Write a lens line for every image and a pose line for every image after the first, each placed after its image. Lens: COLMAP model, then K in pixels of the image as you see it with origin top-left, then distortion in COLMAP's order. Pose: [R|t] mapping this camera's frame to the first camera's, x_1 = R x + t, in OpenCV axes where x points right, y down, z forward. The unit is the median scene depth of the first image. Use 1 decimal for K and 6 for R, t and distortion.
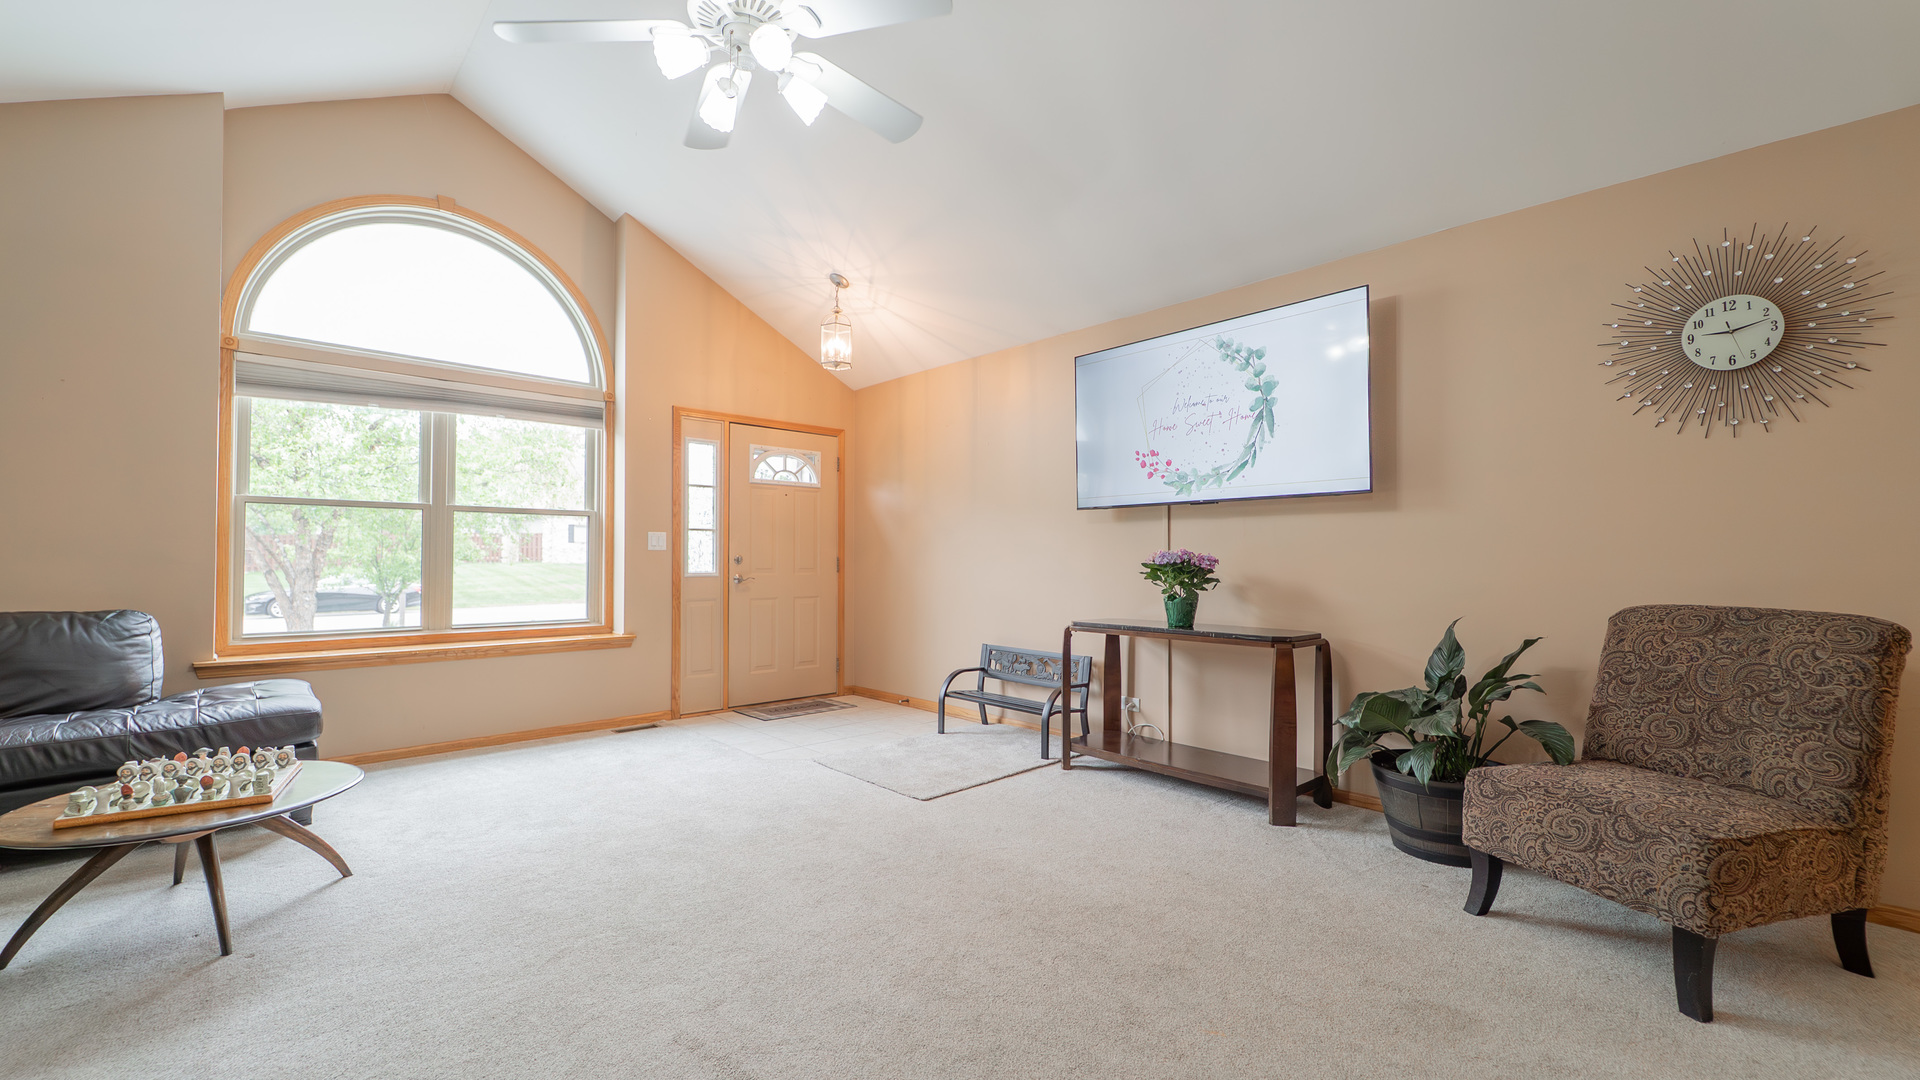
lens RADIAL K [[758.1, 0, 963.4], [0, 758.1, 548.2], [0, 0, 1]] dist [-0.006272, -0.000849]
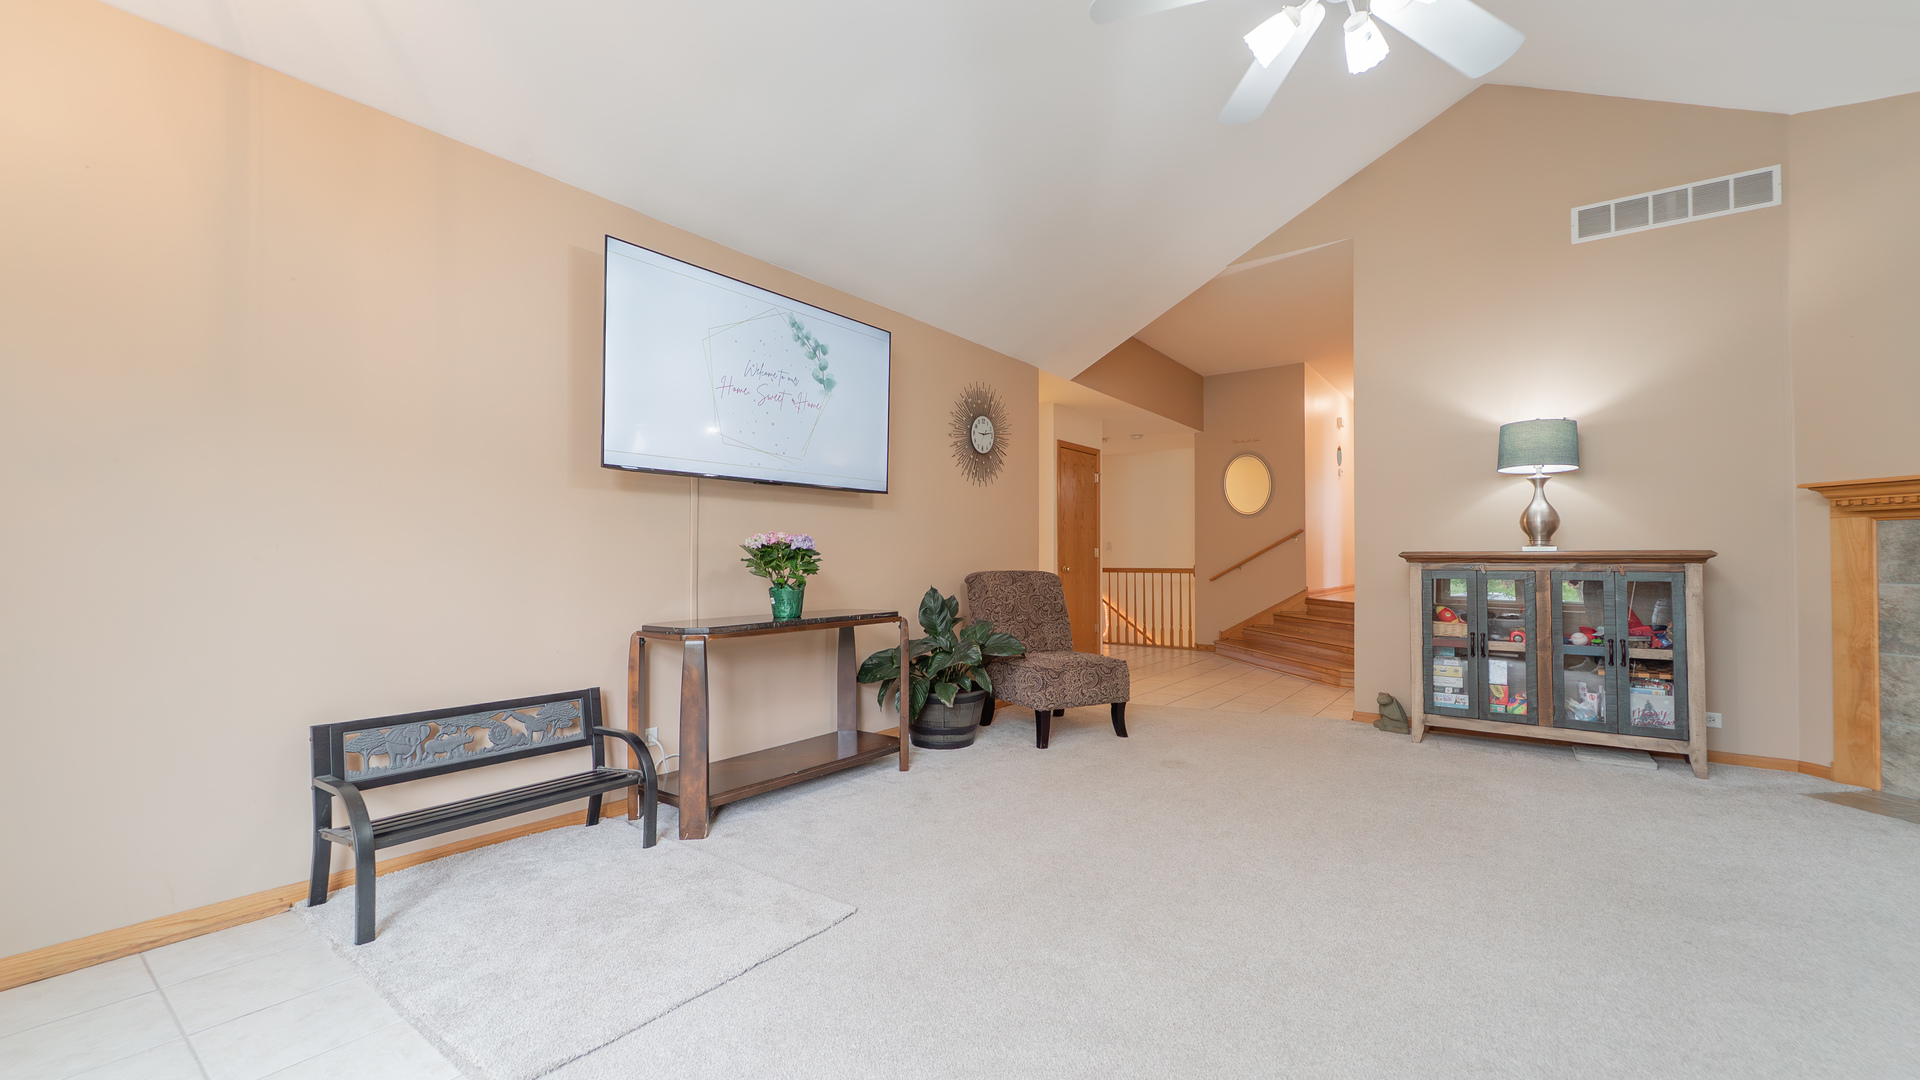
lens RADIAL K [[758.1, 0, 968.3], [0, 758.1, 545.3], [0, 0, 1]] dist [-0.006272, -0.000849]
pose [[-0.175394, 0.011882, 0.984427, -0.681951], [-0.016510, 0.999751, -0.015009, 0.027871], [-0.984360, -0.018886, -0.175154, 0.987537]]
